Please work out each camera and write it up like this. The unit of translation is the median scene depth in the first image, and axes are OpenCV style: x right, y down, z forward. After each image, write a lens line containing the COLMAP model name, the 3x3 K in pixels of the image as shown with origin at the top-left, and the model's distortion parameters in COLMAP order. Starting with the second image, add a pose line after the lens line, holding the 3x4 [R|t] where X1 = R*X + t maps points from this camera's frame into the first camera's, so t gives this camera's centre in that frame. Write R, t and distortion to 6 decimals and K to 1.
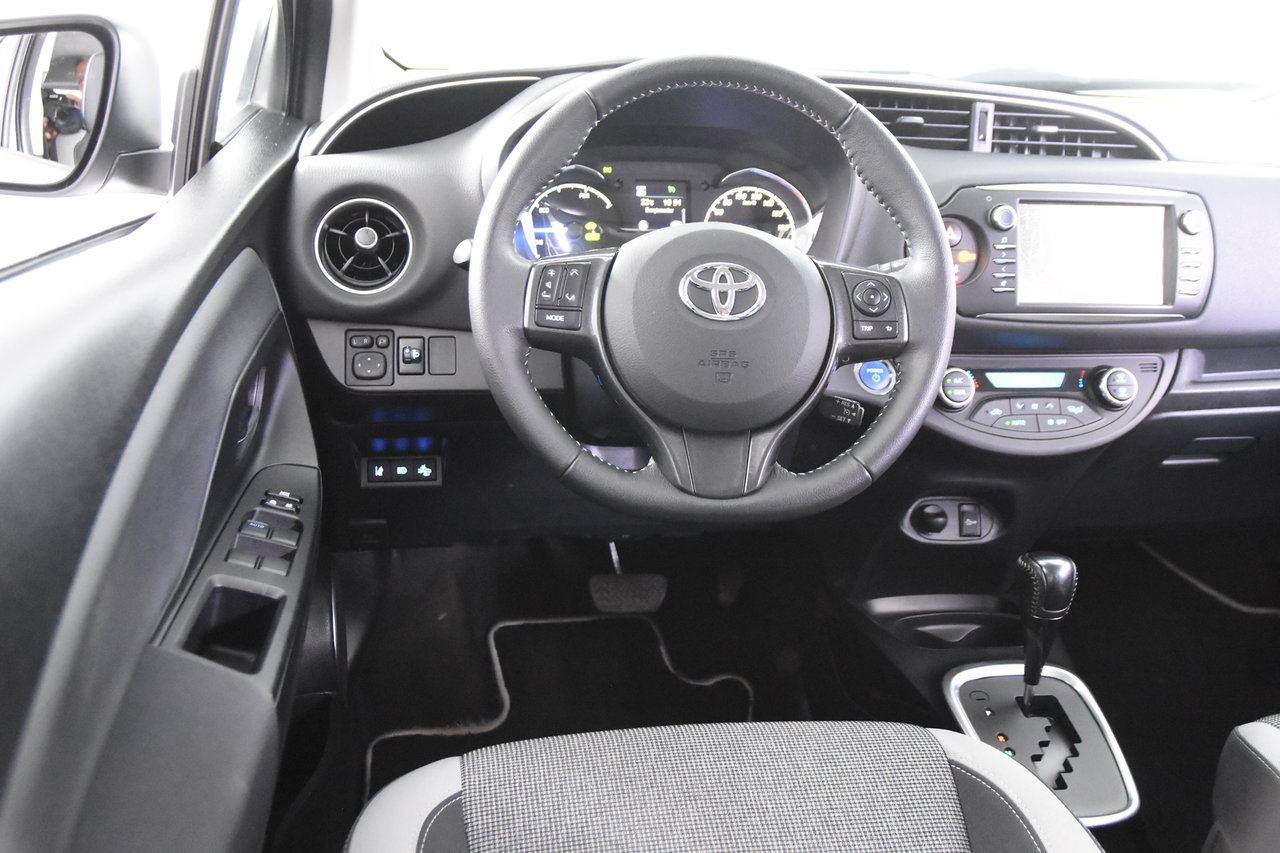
lens RADIAL K [[1116.1, 0, 634.3], [0, 1116.1, 421.0], [0, 0, 1]] dist [-0.094302, 0.135726]
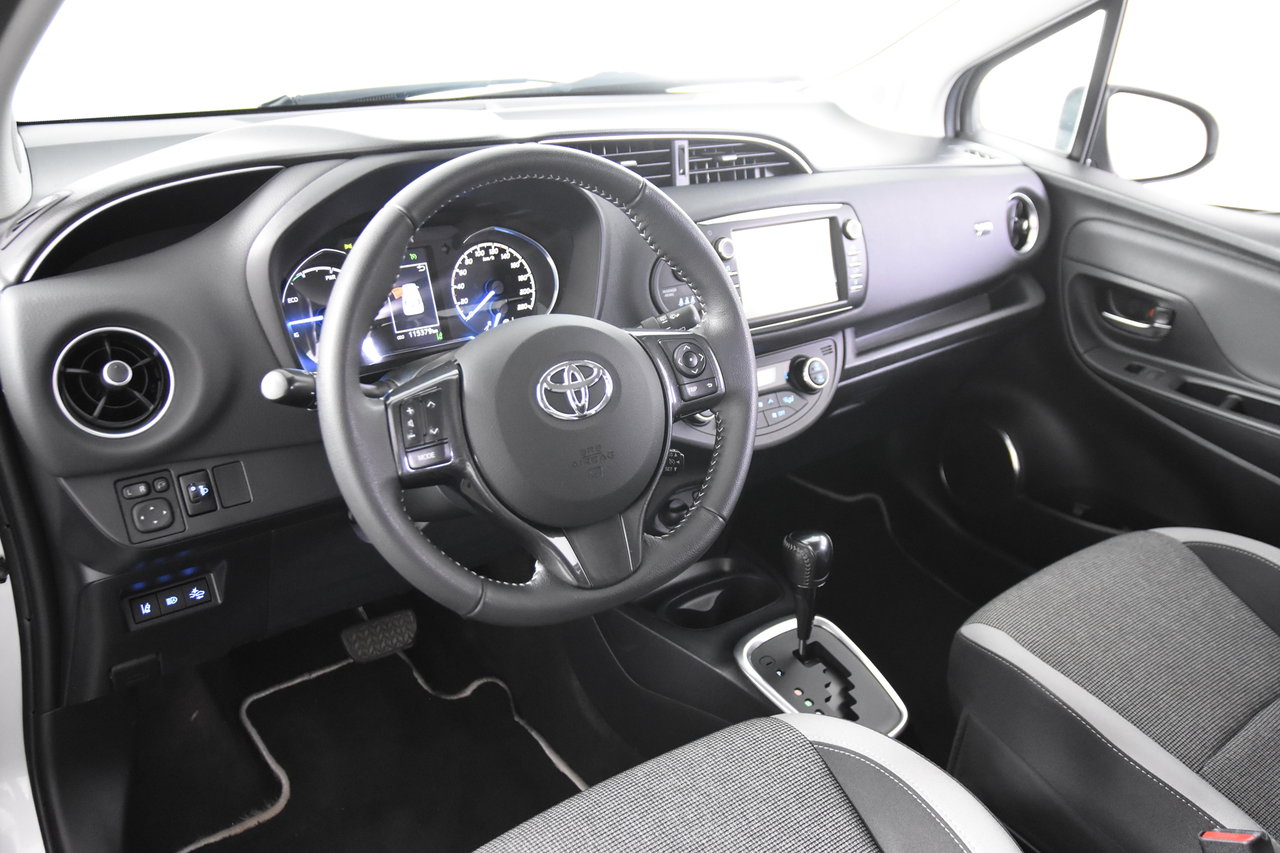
lens RADIAL K [[1031.6, 0, 645.9], [0, 1031.6, 421.3], [0, 0, 1]] dist [-0.075463, 0.009870]
pose [[0.873000, -0.200602, 0.444556, -0.223301], [0.159159, 0.978774, 0.129114, -0.153612], [-0.461020, -0.041961, 0.886397, 0.101579]]
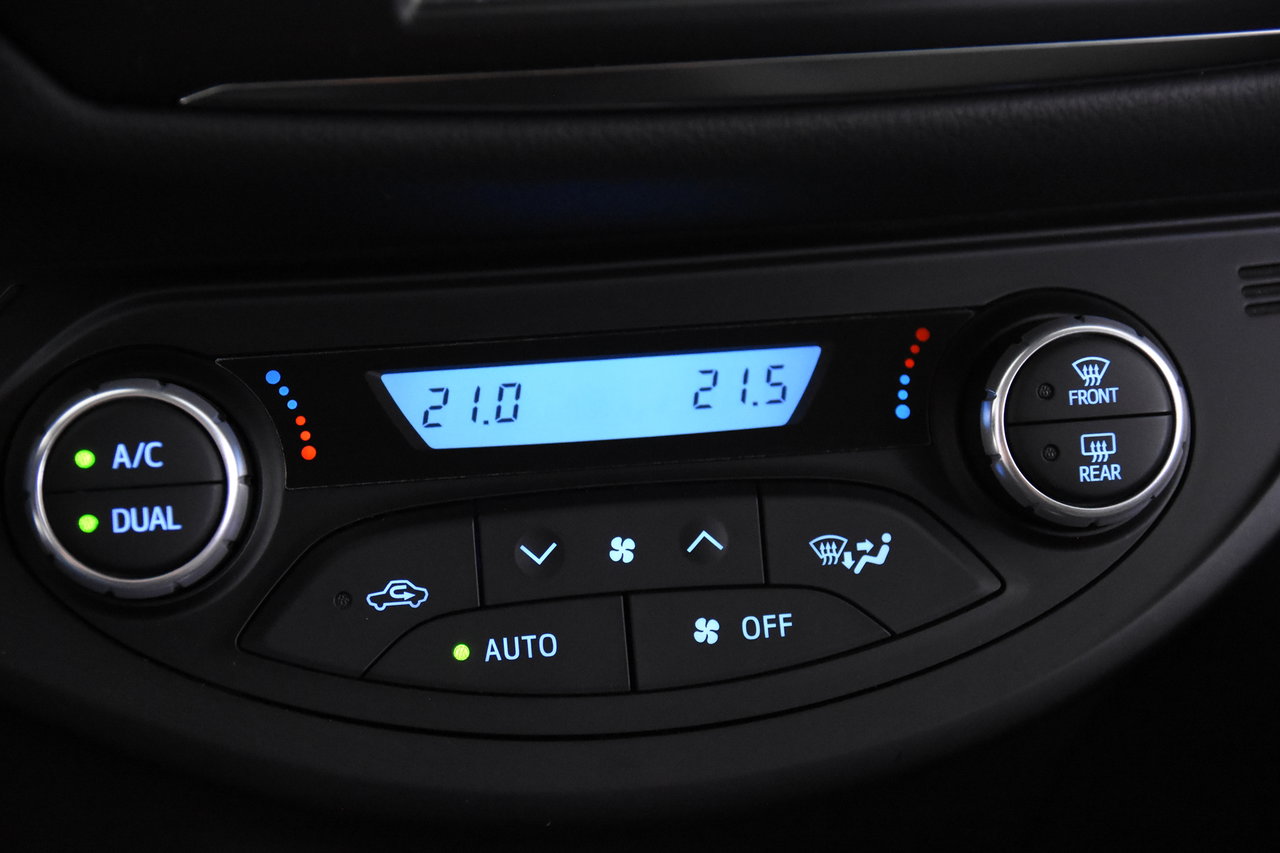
lens RADIAL K [[2400.4, 0, 639.4], [0, 2400.4, 429.4], [0, 0, 1]] dist [0.051150, 0.000000]
pose [[0.998627, -0.038299, -0.035727, 0.381382], [0.042837, 0.989728, 0.136397, -0.089241], [0.030136, -0.137740, 0.990010, 0.598663]]
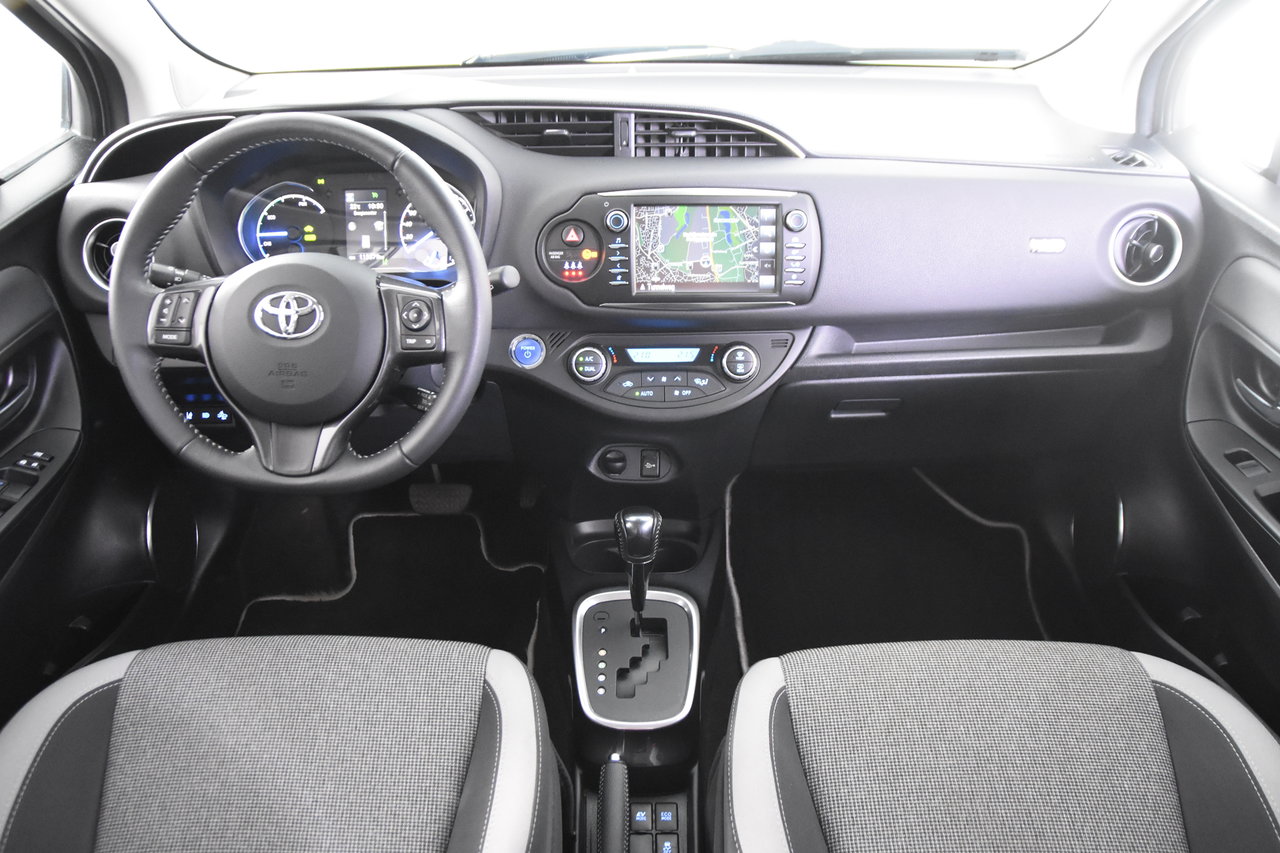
lens RADIAL K [[957.5, 0, 644.5], [0, 957.5, 429.9], [0, 0, 1]] dist [-0.123726, 0.089734]
pose [[0.990072, 0.023367, -0.138602, 0.484821], [-0.000972, 0.987200, 0.159485, -0.122127], [0.140555, -0.157767, 0.977422, -0.004965]]
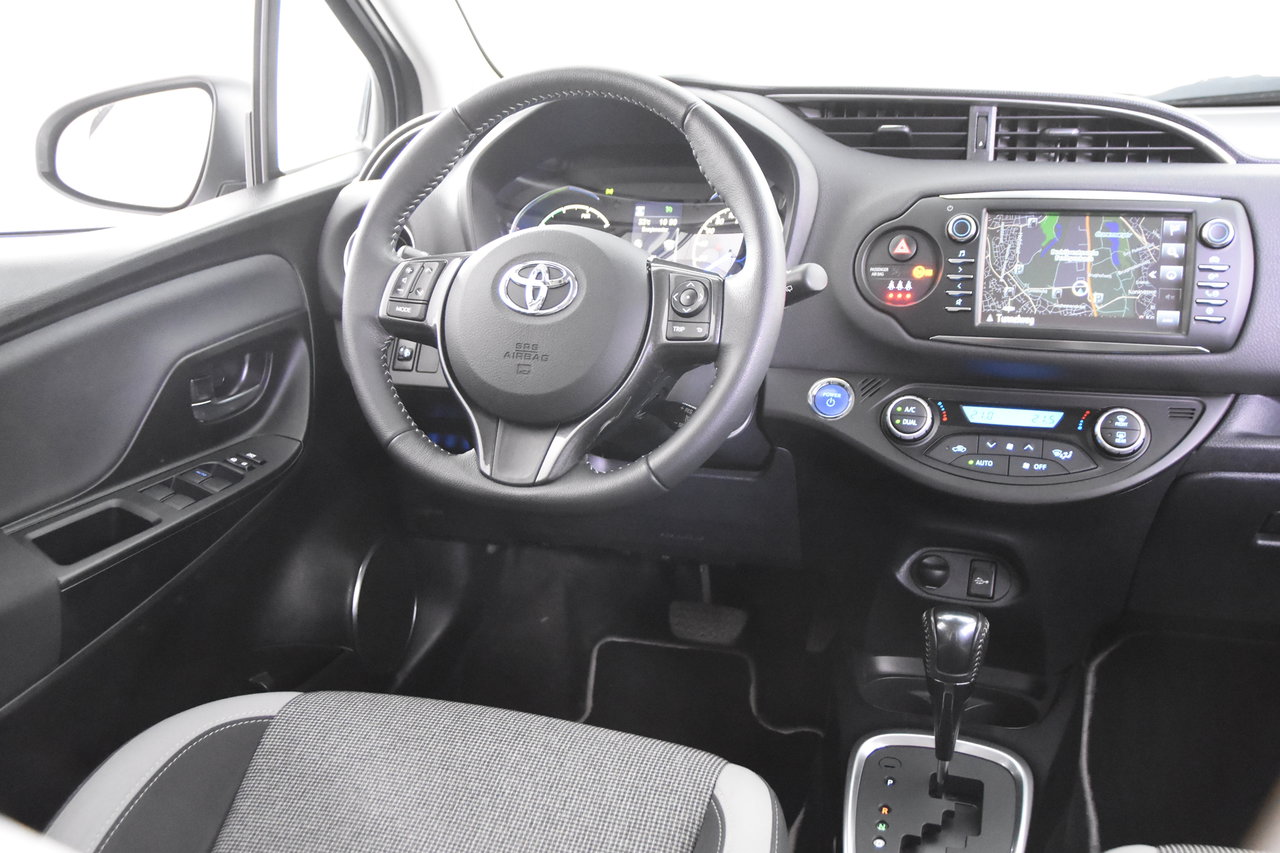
lens RADIAL K [[1116.1, 0, 641.9], [0, 1116.1, 433.5], [0, 0, 1]] dist [-0.094302, 0.135726]
pose [[0.891688, 0.071032, -0.447042, 0.493155], [-0.097348, 0.994594, -0.036140, 0.036271], [0.442059, 0.075744, 0.893782, 0.095371]]
